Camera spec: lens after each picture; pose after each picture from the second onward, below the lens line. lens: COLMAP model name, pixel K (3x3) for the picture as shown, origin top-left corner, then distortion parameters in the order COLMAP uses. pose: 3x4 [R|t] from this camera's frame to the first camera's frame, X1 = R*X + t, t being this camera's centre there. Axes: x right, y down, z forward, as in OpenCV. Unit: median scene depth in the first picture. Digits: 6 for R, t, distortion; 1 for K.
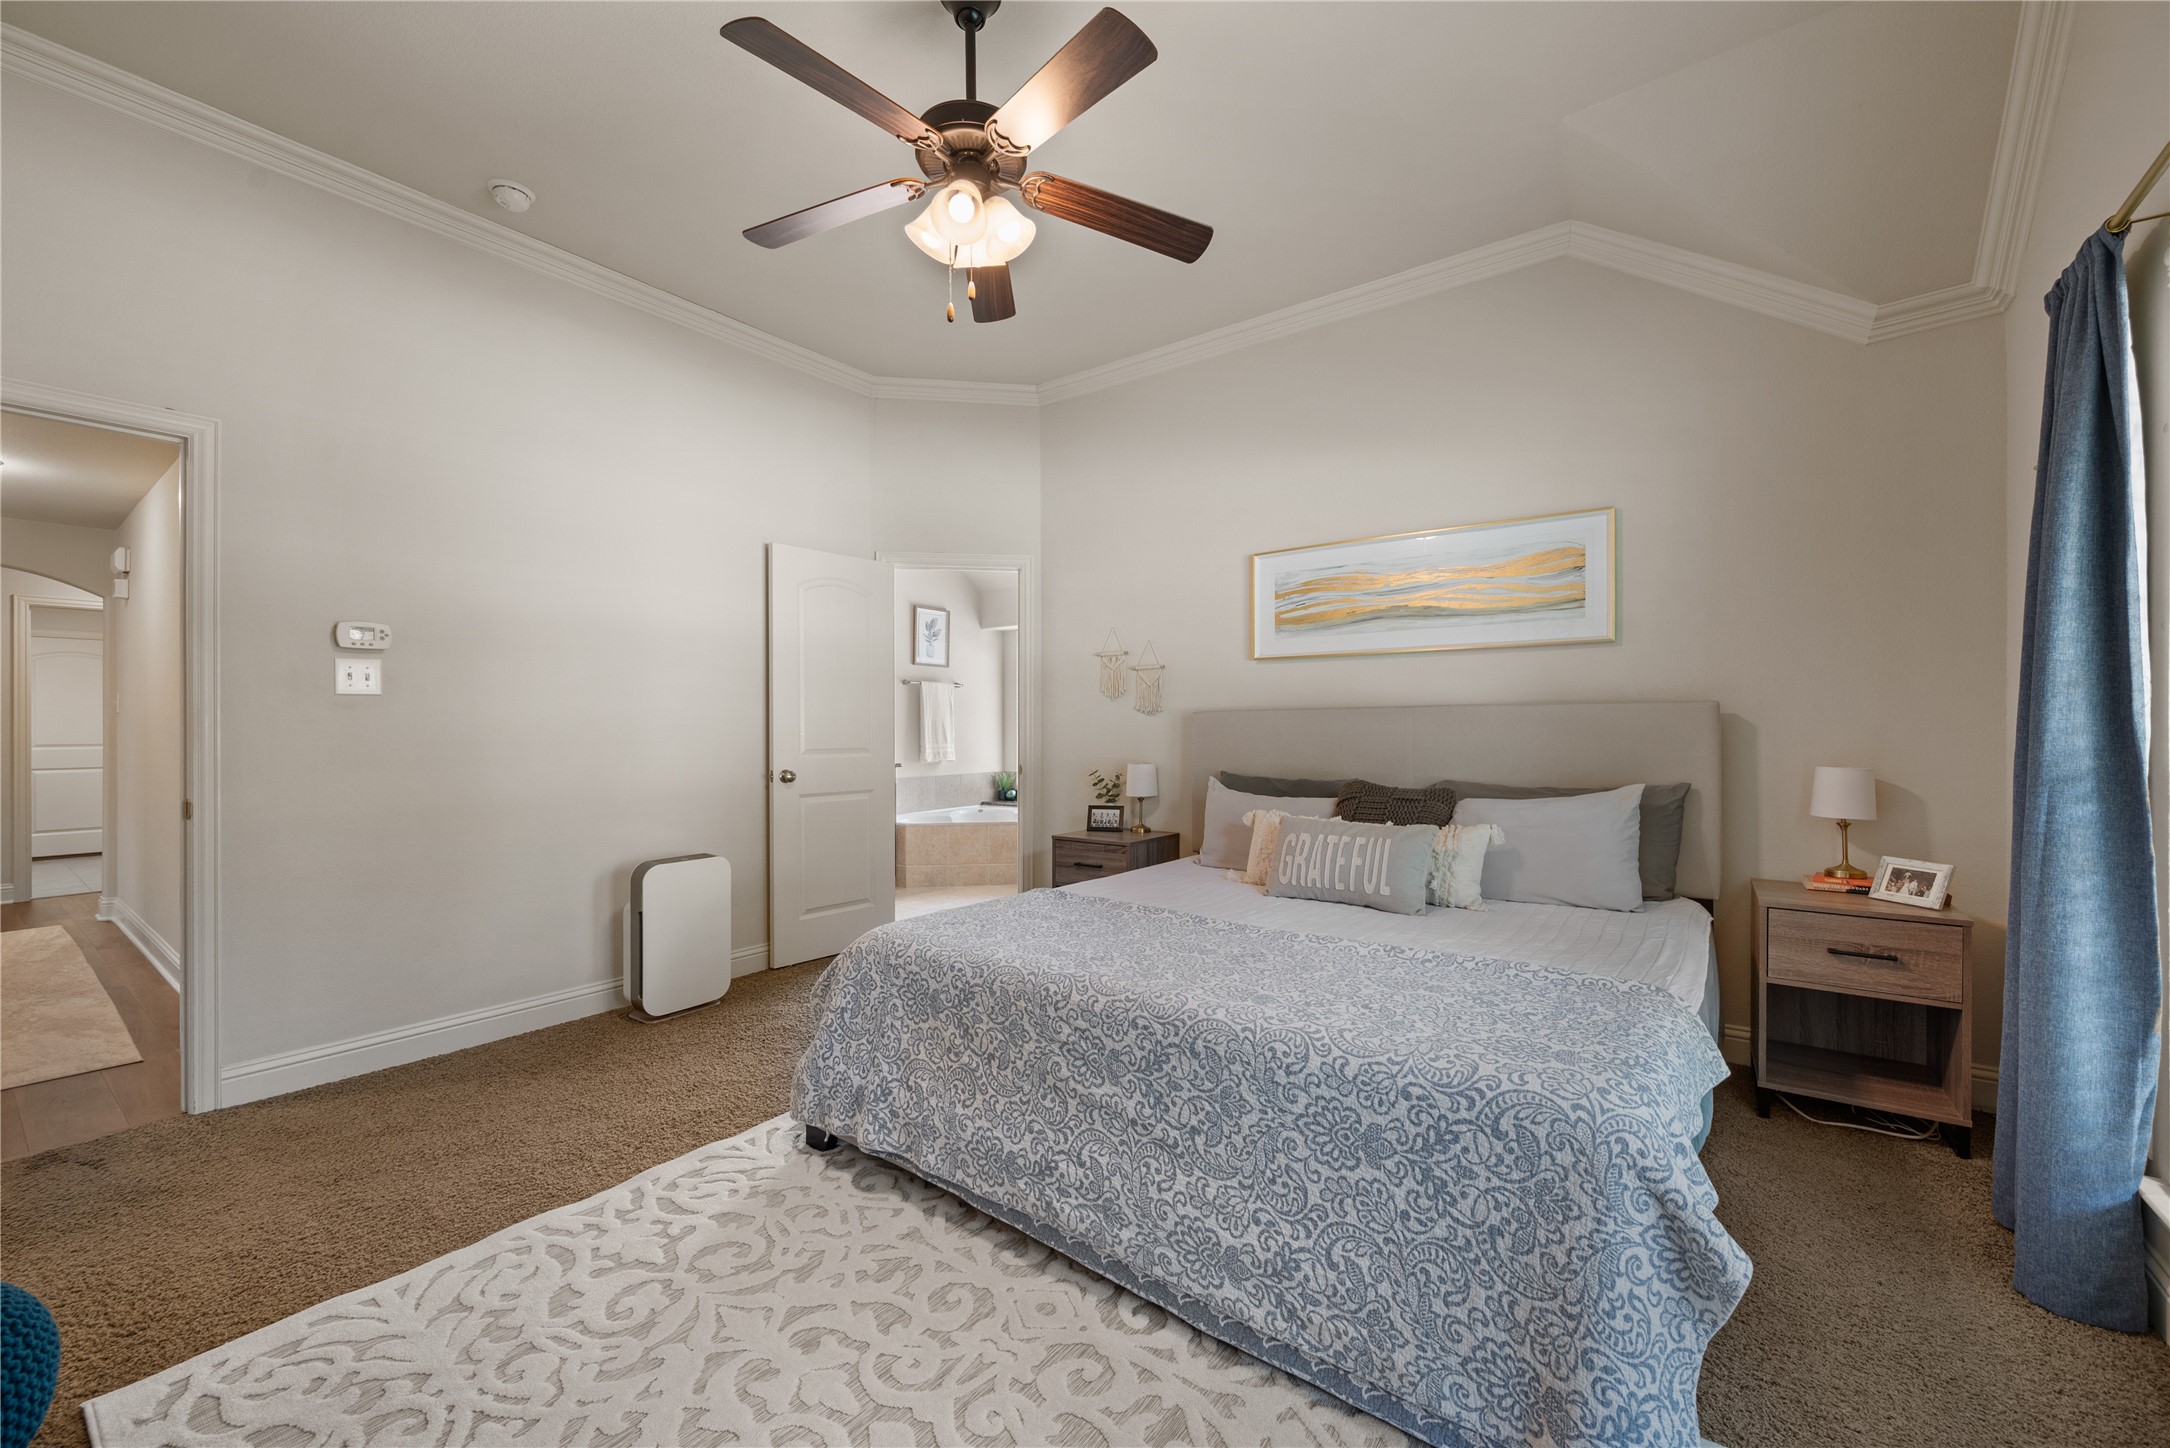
lens RADIAL K [[872.1, 0, 1097.4], [0, 872.1, 725.3], [0, 0, 1]] dist [0.004780, 0.000304]
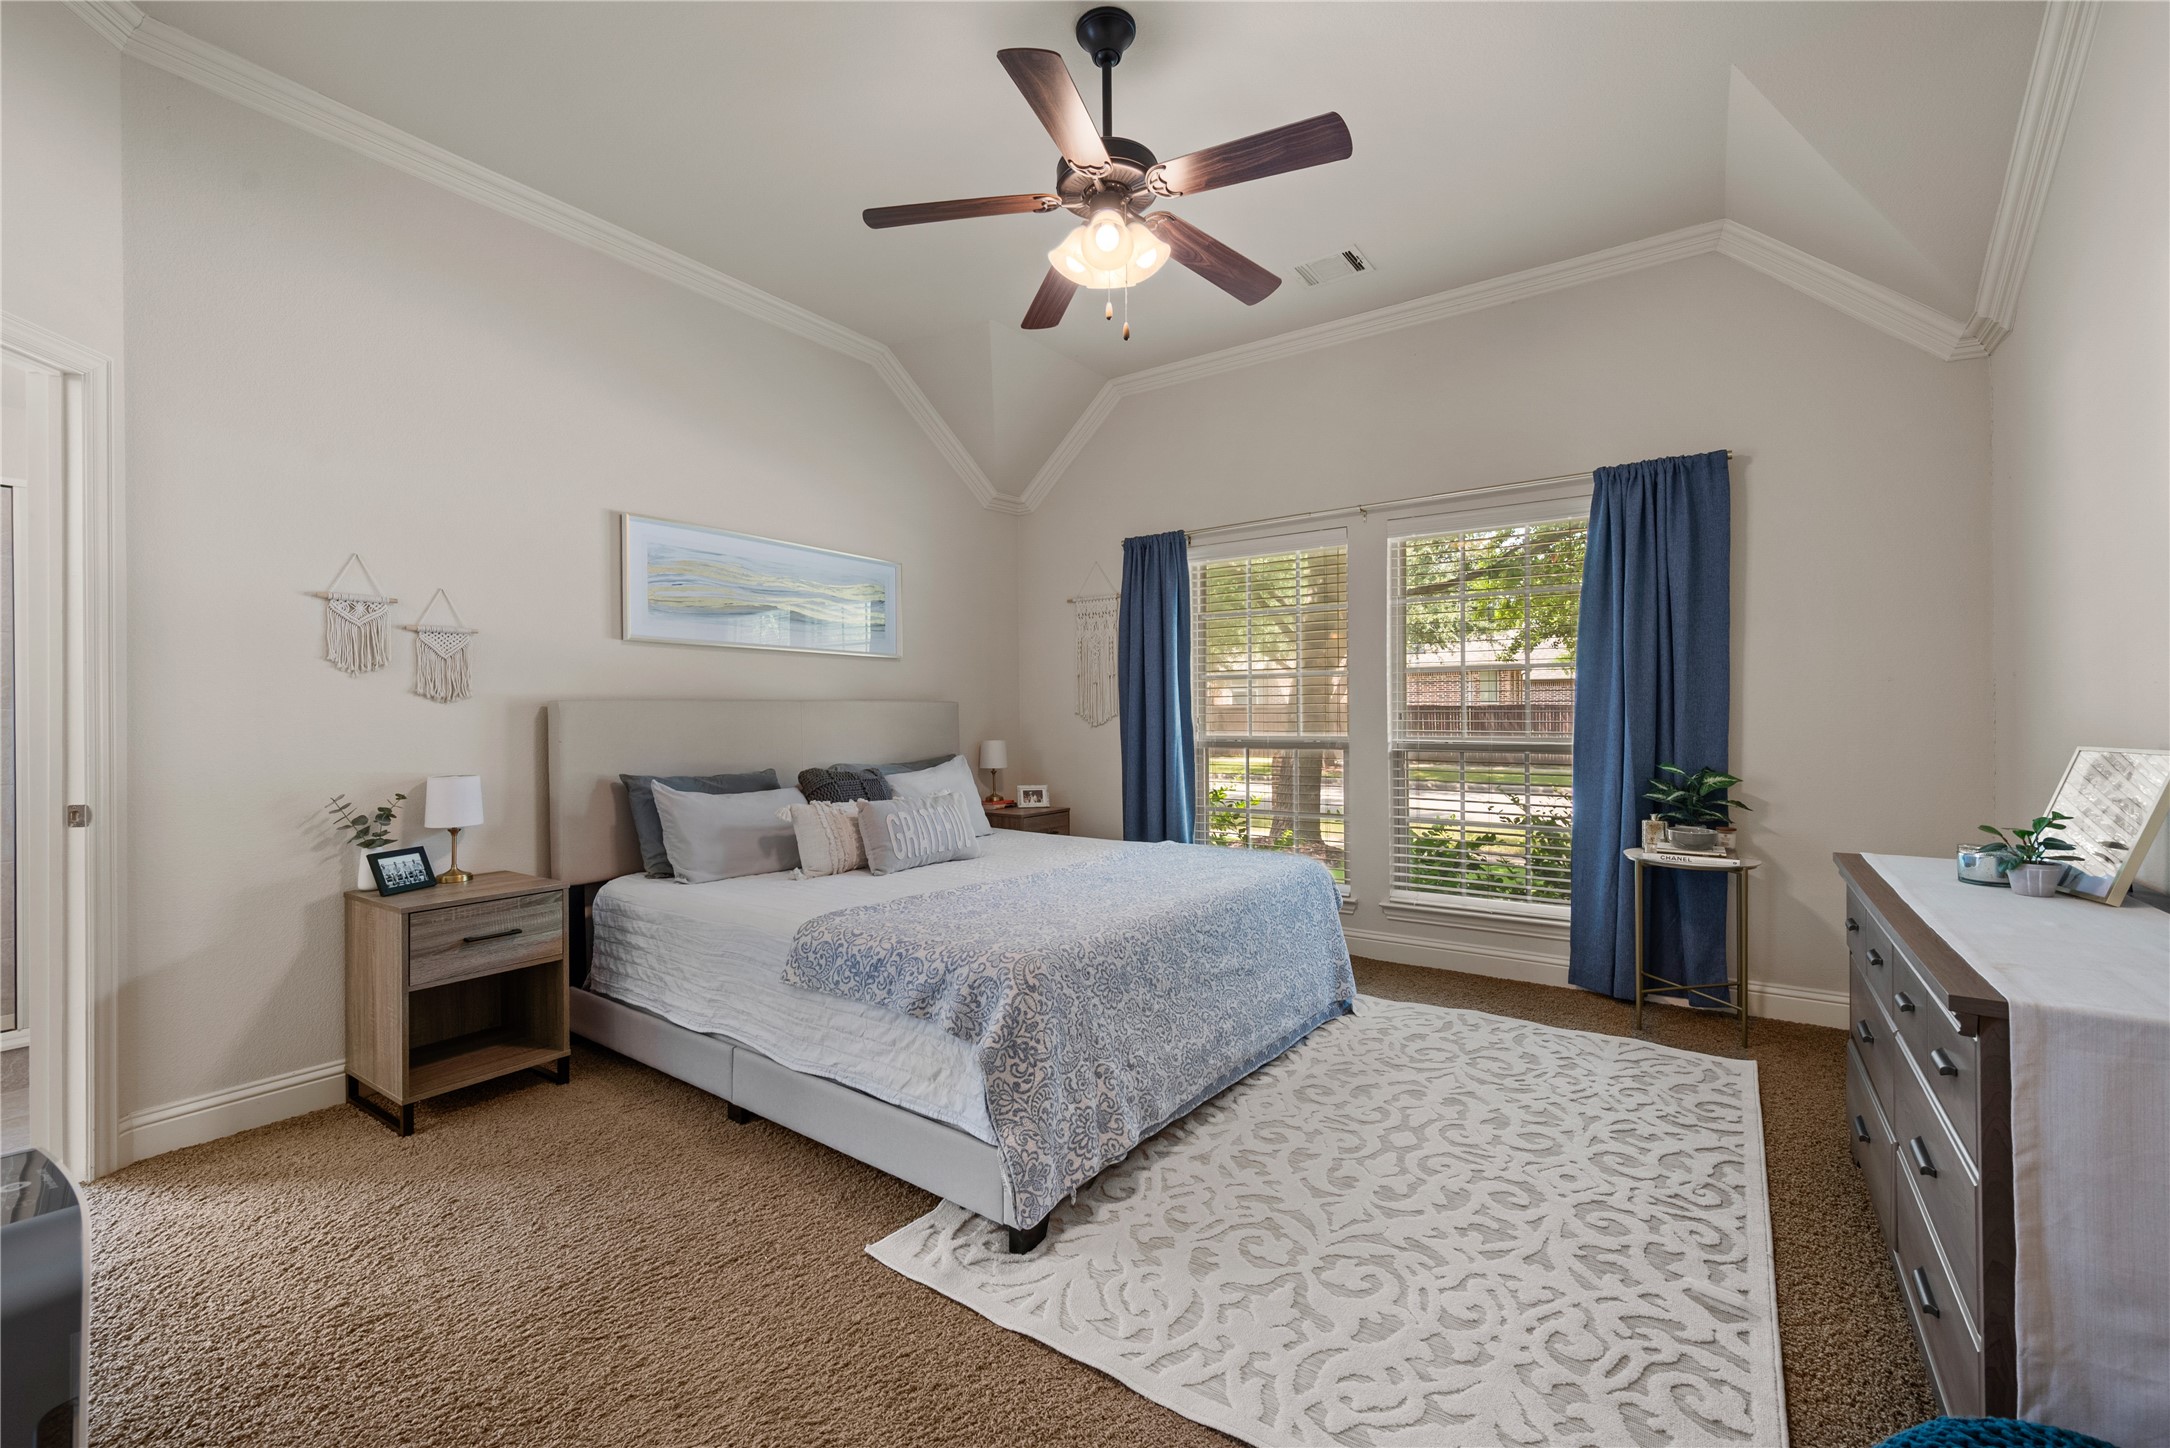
lens RADIAL K [[872.1, 0, 1097.8], [0, 872.1, 719.9], [0, 0, 1]] dist [0.004780, 0.000304]
pose [[-0.024584, 0.000964, 0.999697, -1.297807], [0.006702, 0.999977, -0.000799, 0.010749], [-0.999675, 0.006681, -0.024590, 1.116057]]
